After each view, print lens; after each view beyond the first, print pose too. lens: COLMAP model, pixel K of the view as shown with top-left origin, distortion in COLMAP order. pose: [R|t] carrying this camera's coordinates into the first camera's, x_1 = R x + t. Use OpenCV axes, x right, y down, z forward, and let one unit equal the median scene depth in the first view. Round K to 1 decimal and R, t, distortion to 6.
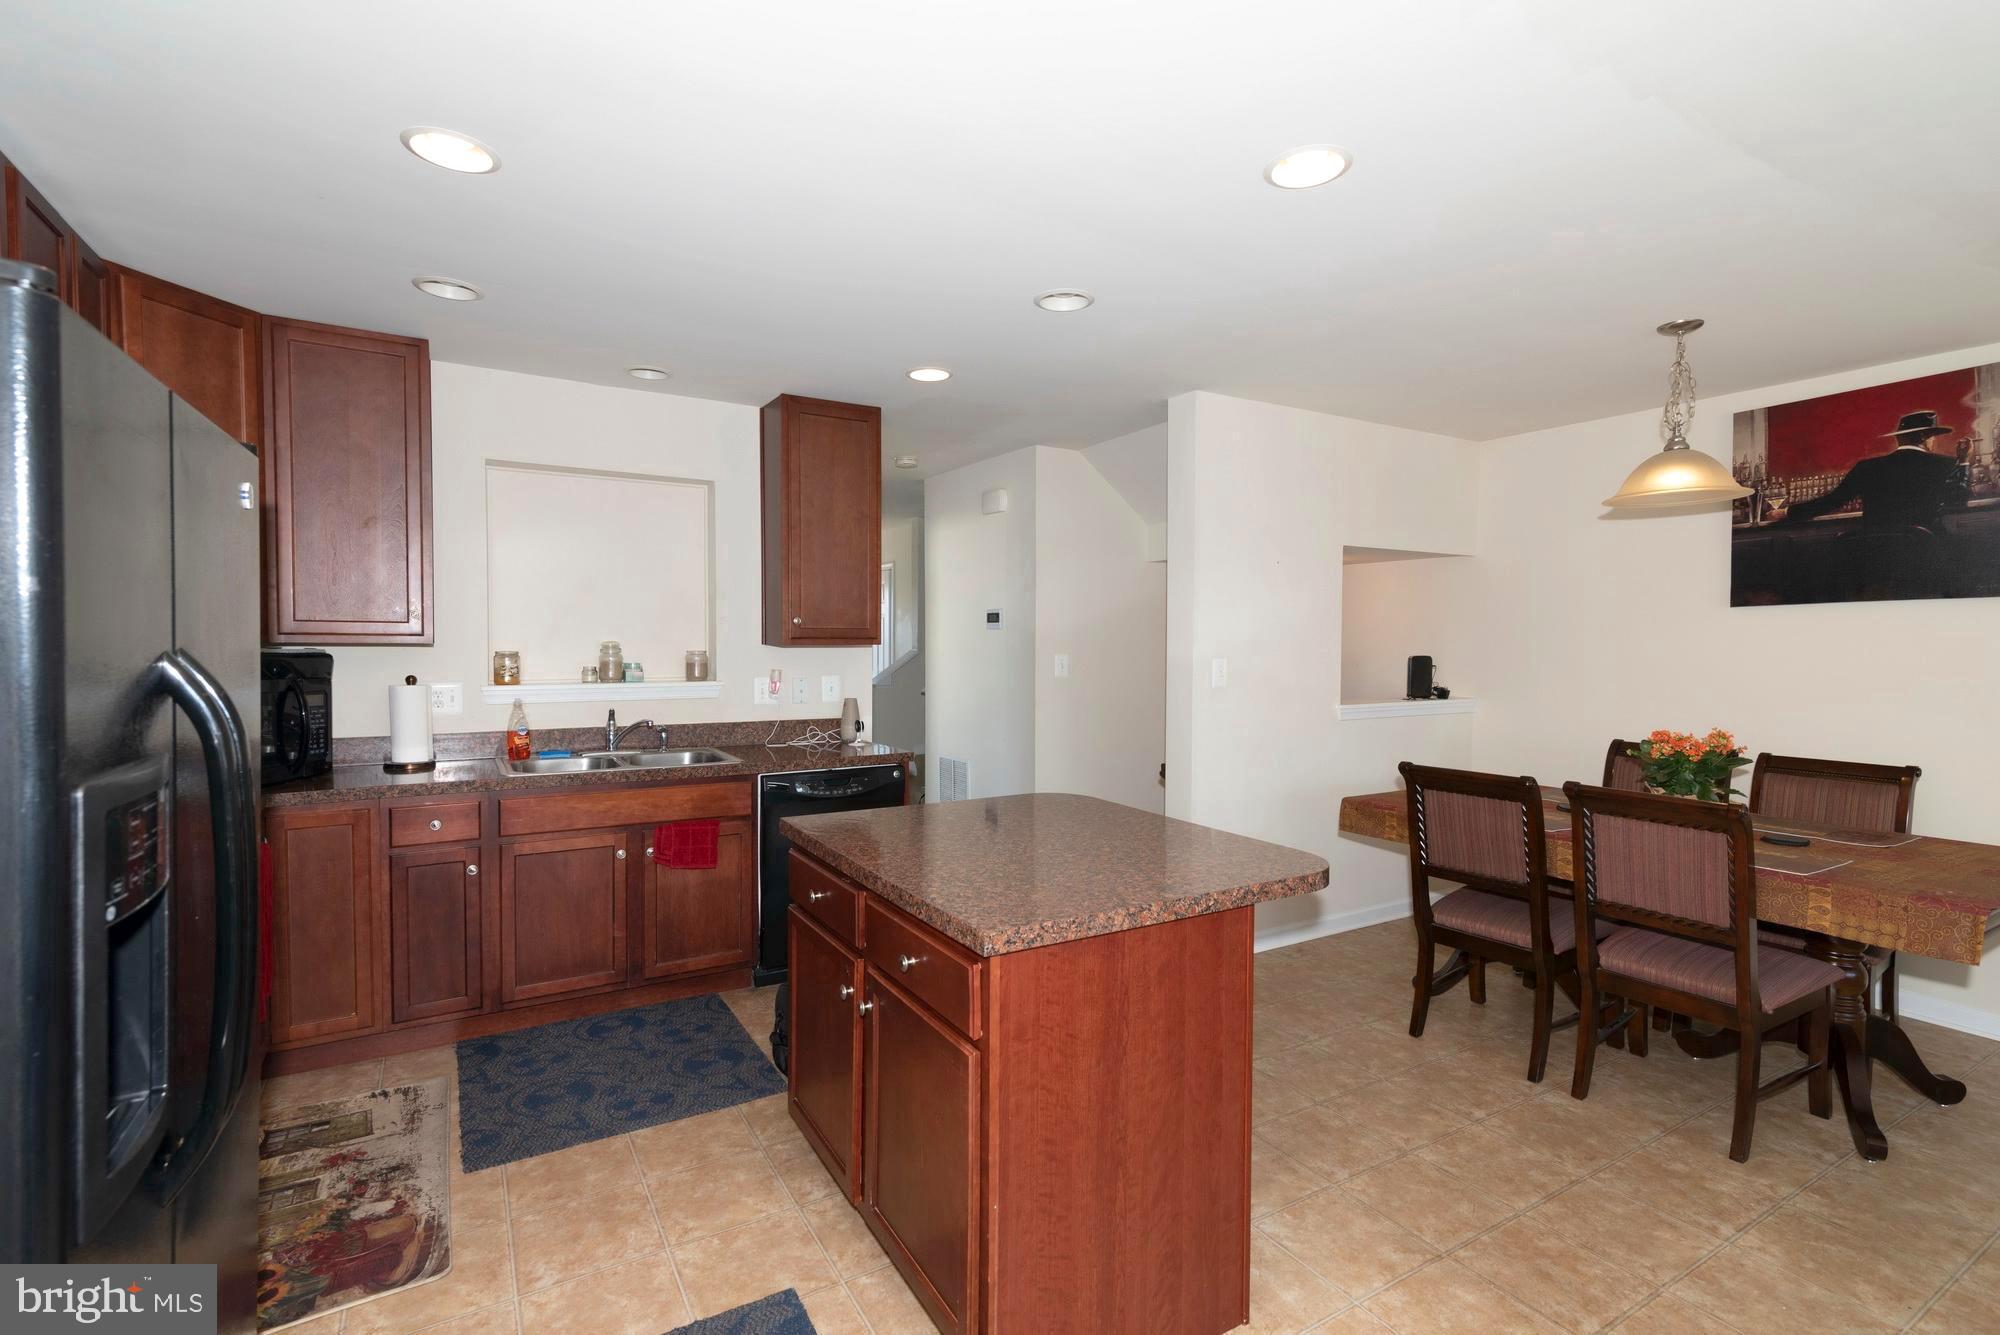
lens RADIAL K [[879.4, 0, 995.0], [0, 879.4, 670.5], [0, 0, 1]] dist [-0.010122, -0.002316]
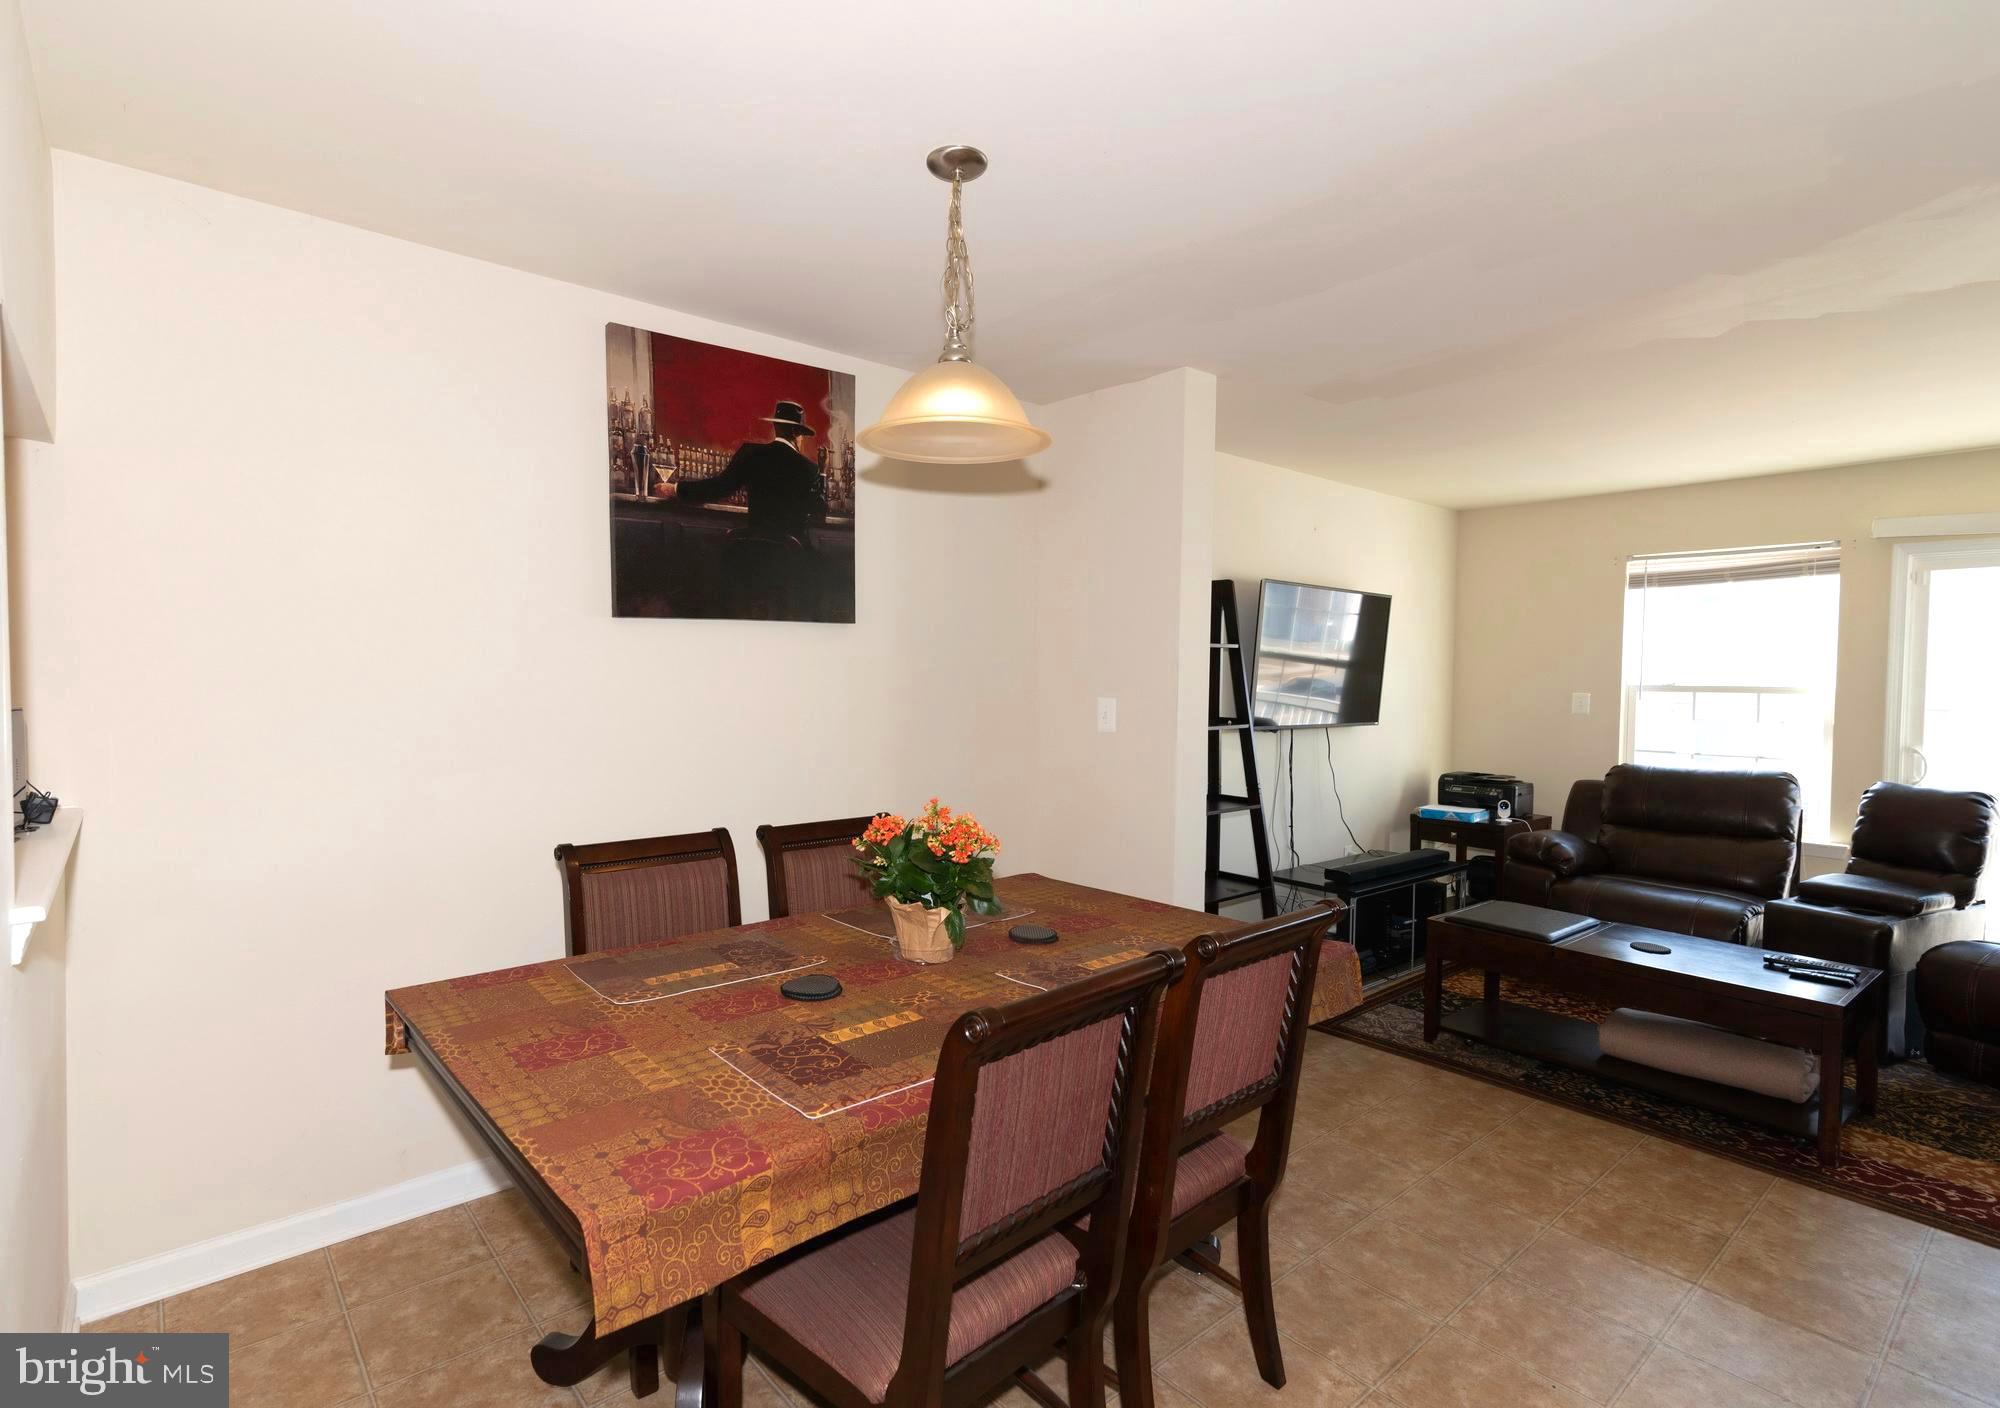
lens RADIAL K [[948.2, 0, 966.1], [0, 948.2, 720.2], [0, 0, 1]] dist [0.018257, -0.002937]
pose [[-0.136301, -0.053115, 0.989243, 0.077462], [0.023311, 0.998113, 0.056804, -0.028125], [-0.990393, 0.030803, -0.134805, 0.862051]]
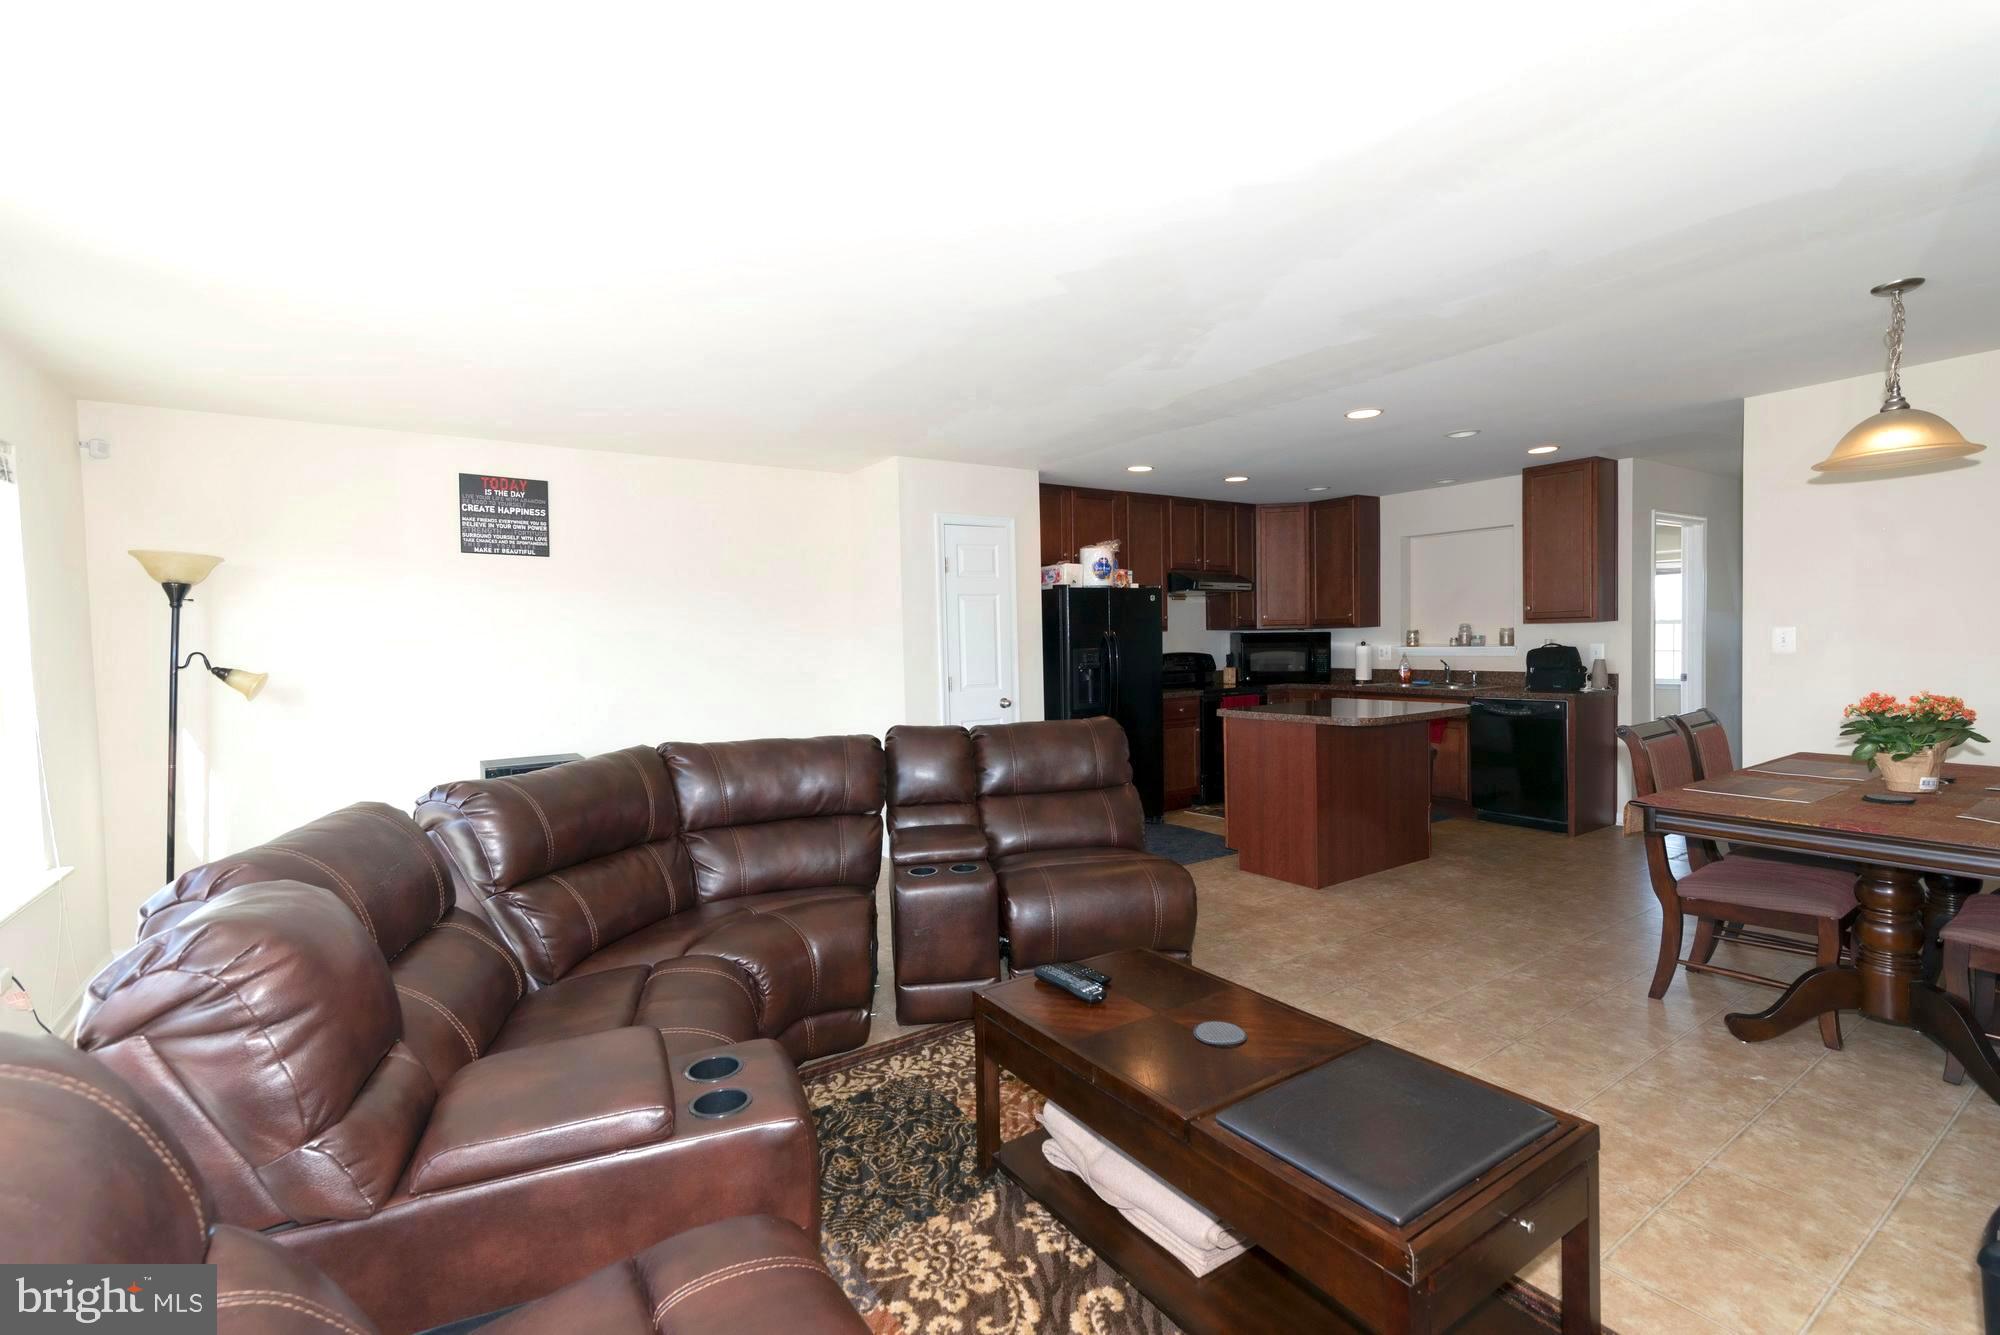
lens RADIAL K [[879.4, 0, 993.6], [0, 879.4, 678.8], [0, 0, 1]] dist [-0.010122, -0.002316]
pose [[0.059775, 0.042546, -0.997305, 1.371493], [-0.011308, 0.999056, 0.041943, 0.016701], [0.998148, 0.008770, 0.060199, -0.057426]]
